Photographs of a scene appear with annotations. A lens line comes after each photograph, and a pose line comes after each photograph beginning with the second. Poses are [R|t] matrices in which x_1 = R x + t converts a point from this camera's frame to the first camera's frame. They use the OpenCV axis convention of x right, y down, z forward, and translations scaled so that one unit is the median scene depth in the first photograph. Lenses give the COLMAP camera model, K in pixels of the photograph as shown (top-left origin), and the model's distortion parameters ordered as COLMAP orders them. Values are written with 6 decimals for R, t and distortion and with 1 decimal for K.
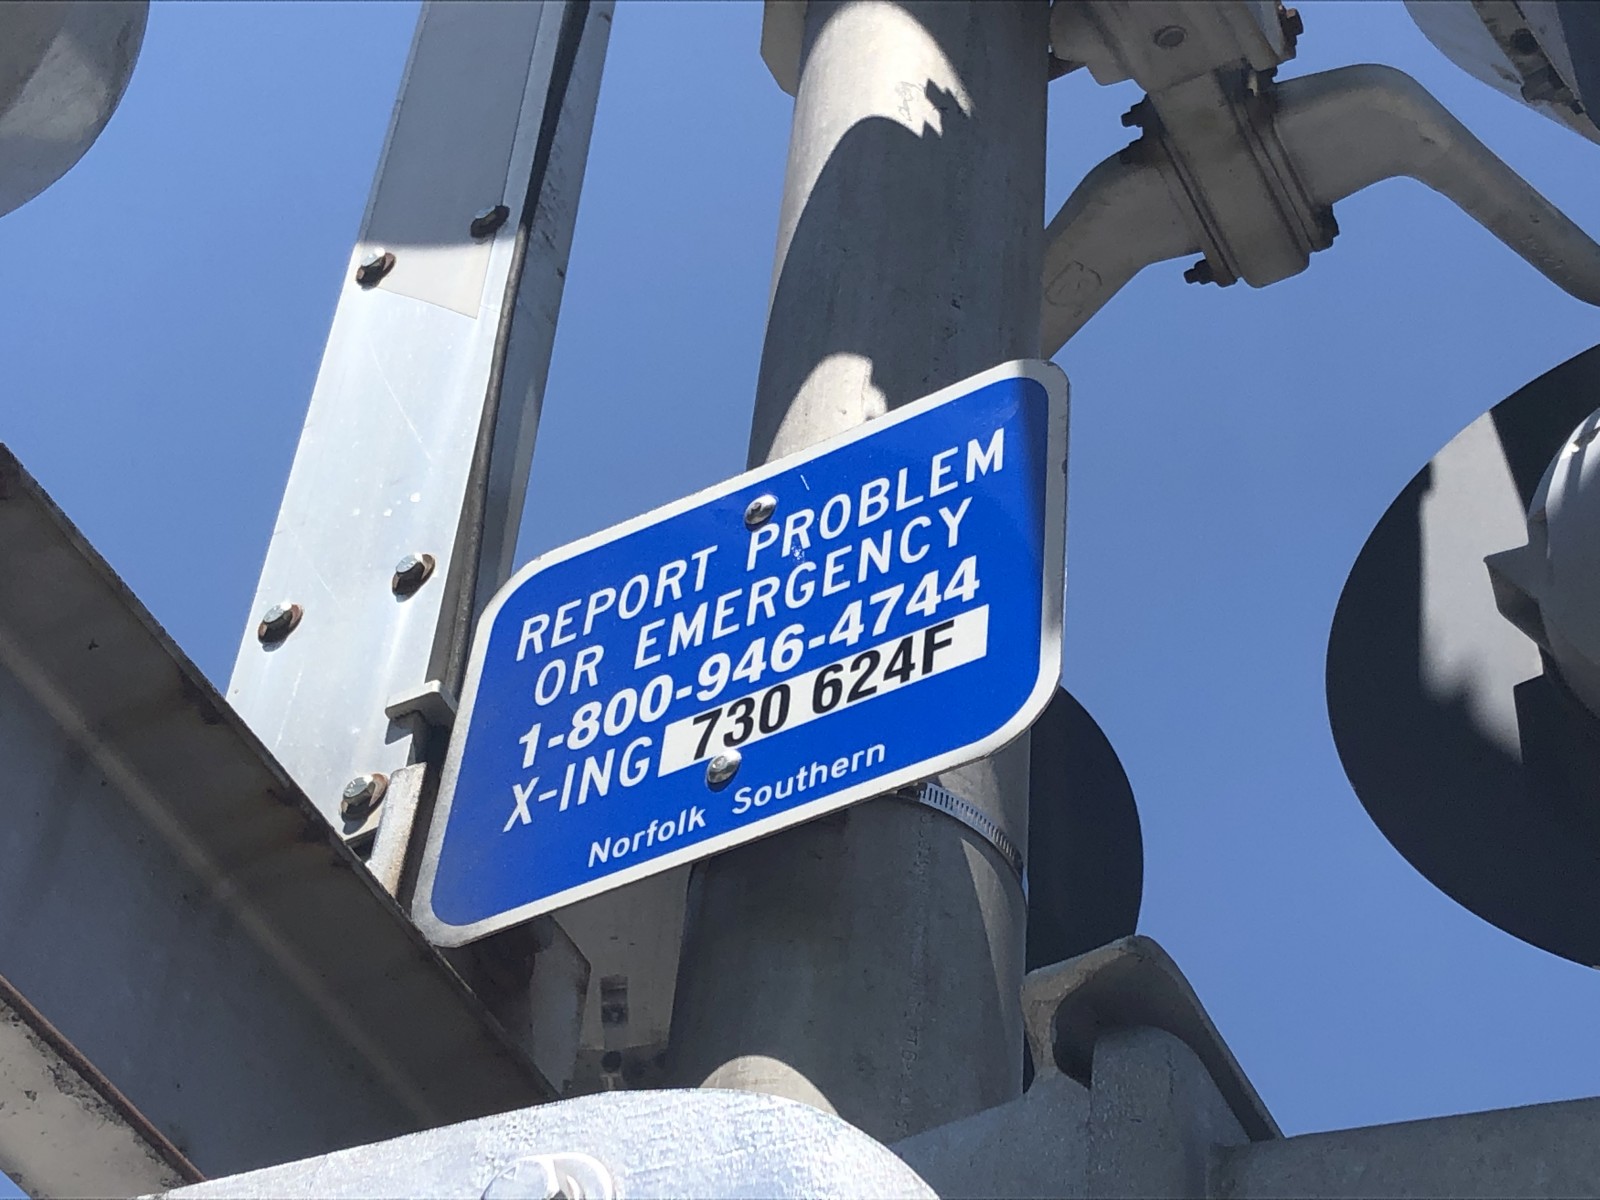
lens RADIAL K [[3019.9, 0, 800.0], [0, 3019.9, 600.0], [0, 0, 1]] dist [0.270417, -0.042298]
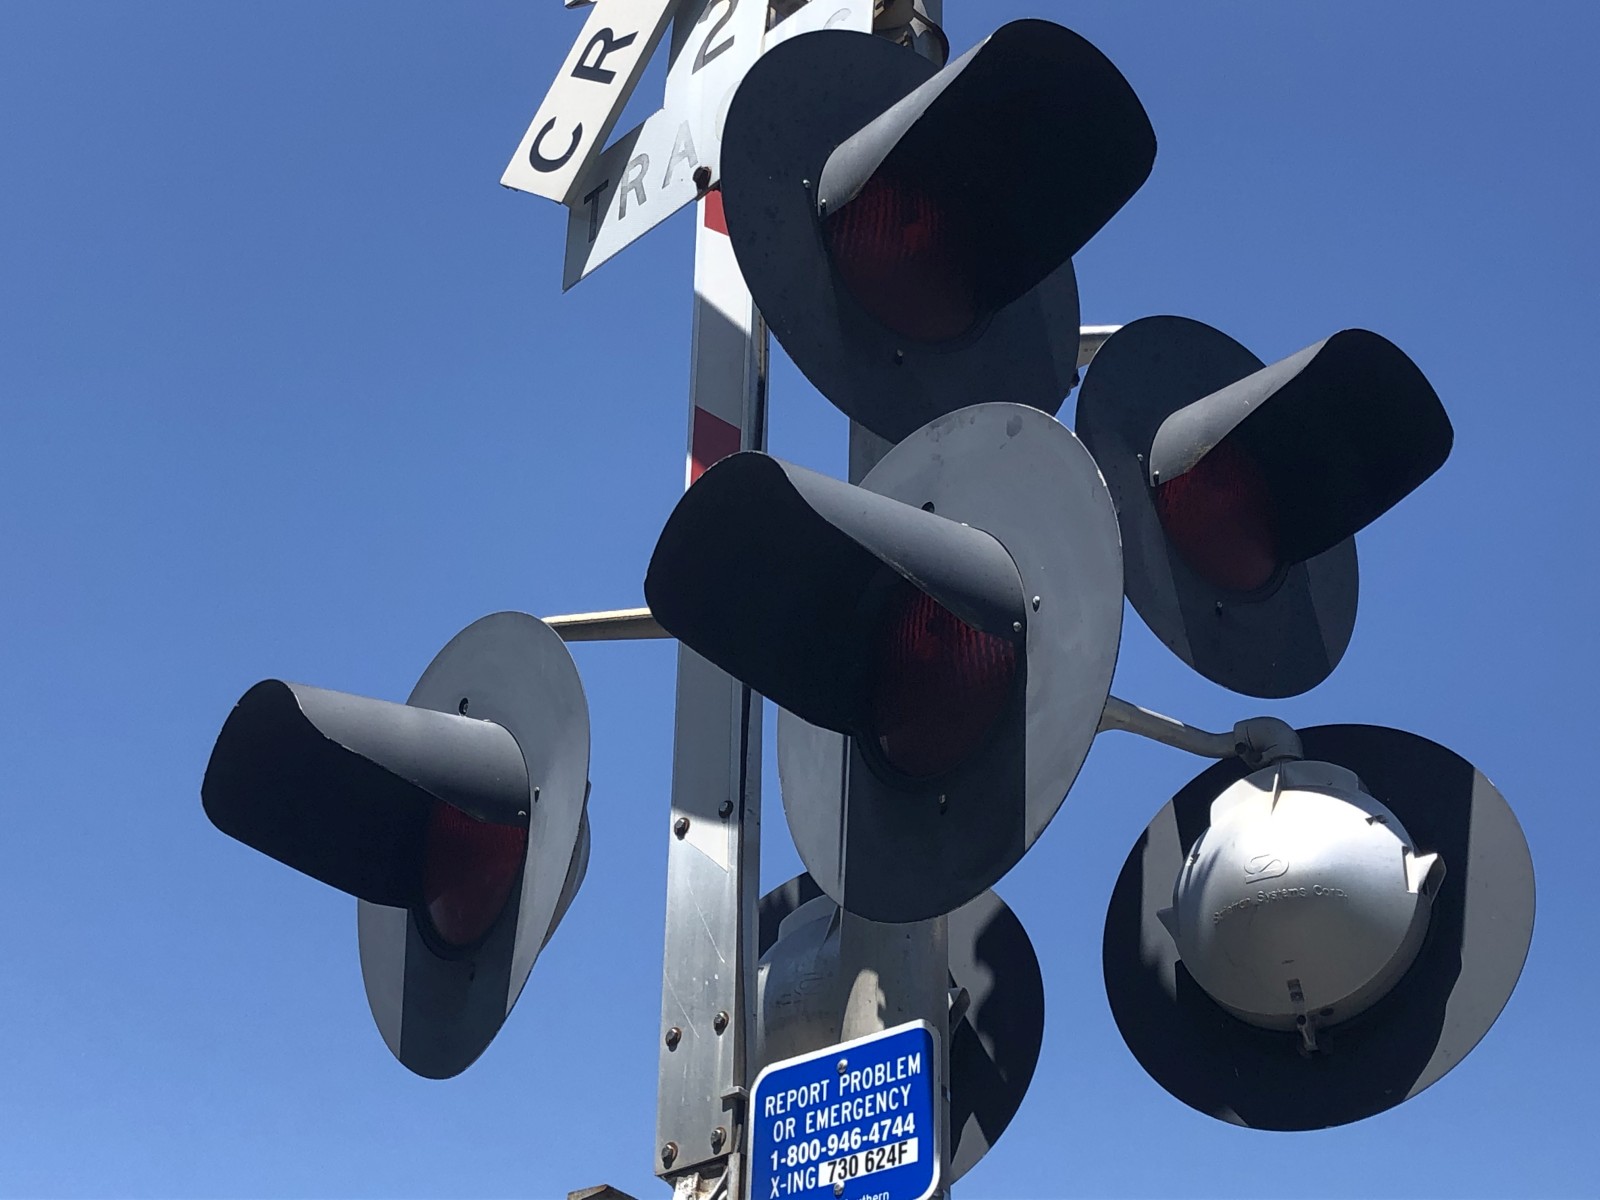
lens RADIAL K [[2433.6, 0, 800.0], [0, 2433.6, 600.0], [0, 0, 1]] dist [0.033612, -0.022223]
pose [[0.985696, -0.131241, -0.105731, 0.255863], [0.151159, 0.965883, 0.210286, -0.974137], [0.074526, -0.223261, 0.971906, -1.161944]]
